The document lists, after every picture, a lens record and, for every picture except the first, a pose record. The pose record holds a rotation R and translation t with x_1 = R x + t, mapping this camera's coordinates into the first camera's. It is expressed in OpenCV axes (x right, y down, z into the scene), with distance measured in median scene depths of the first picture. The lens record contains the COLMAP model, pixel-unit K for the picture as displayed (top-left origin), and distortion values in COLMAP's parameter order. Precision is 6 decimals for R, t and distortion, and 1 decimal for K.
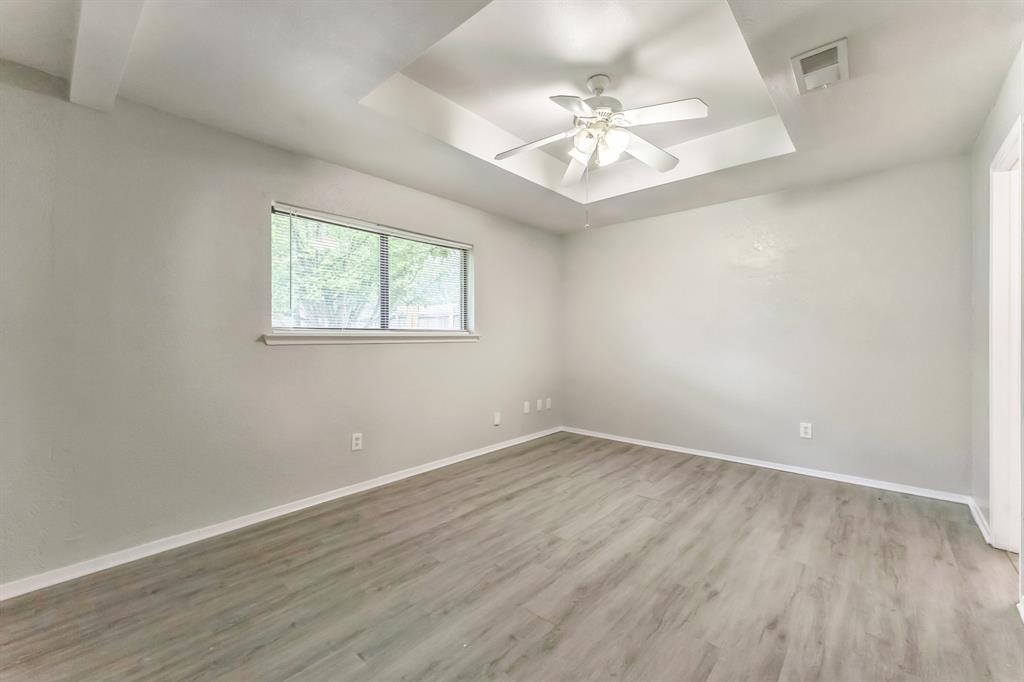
lens RADIAL K [[412.2, 0, 518.3], [0, 412.2, 334.0], [0, 0, 1]] dist [0.000412, 0.000099]
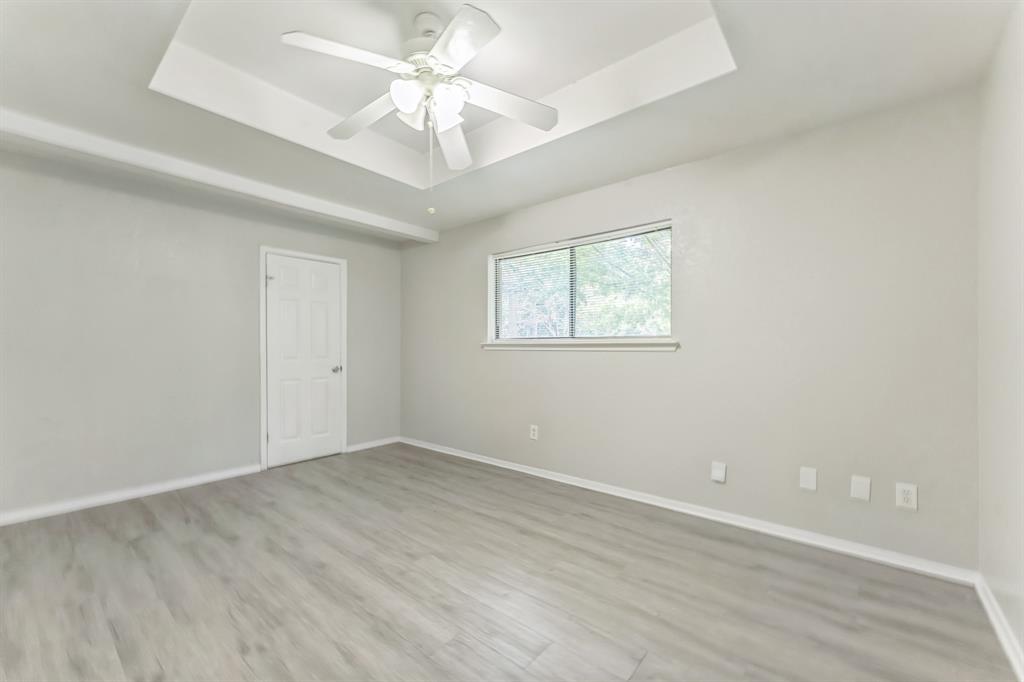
lens RADIAL K [[412.2, 0, 518.3], [0, 412.2, 334.0], [0, 0, 1]] dist [0.000412, 0.000099]
pose [[0.043333, -0.022020, -0.998818, 0.892168], [0.001091, 0.999758, -0.021993, 0.004620], [0.999060, -0.000137, 0.043346, 1.004034]]
